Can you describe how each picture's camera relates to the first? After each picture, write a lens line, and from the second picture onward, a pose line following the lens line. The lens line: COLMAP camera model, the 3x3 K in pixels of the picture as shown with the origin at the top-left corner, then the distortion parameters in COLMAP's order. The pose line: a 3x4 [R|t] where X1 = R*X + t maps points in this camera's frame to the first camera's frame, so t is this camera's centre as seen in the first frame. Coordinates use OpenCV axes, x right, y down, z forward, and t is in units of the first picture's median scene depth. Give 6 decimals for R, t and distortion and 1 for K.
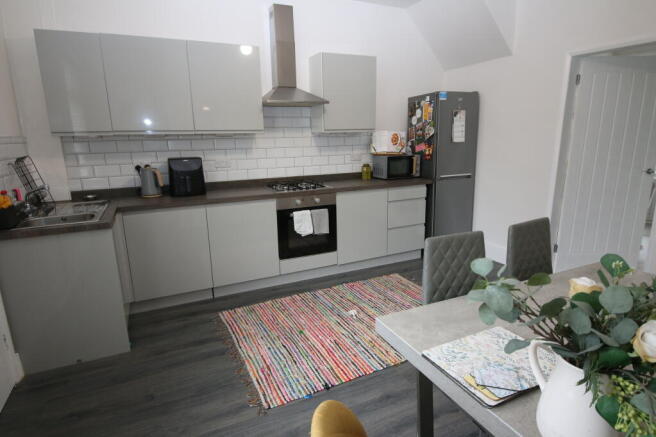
lens RADIAL K [[364.0, 0, 327.7], [0, 364.0, 220.1], [0, 0, 1]] dist [0.000446, -0.001228]
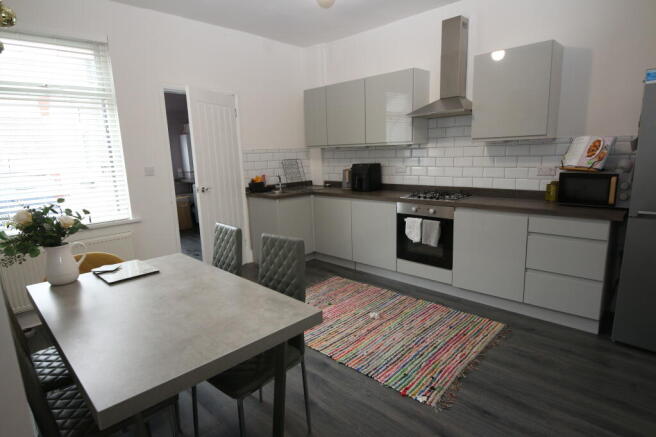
lens RADIAL K [[364.0, 0, 326.5], [0, 364.0, 217.7], [0, 0, 1]] dist [0.000446, -0.001228]
pose [[0.331777, 0.174940, -0.926995, 0.785942], [-0.184129, 0.975764, 0.118243, -0.099826], [0.925214, 0.131456, 0.355948, 0.379010]]
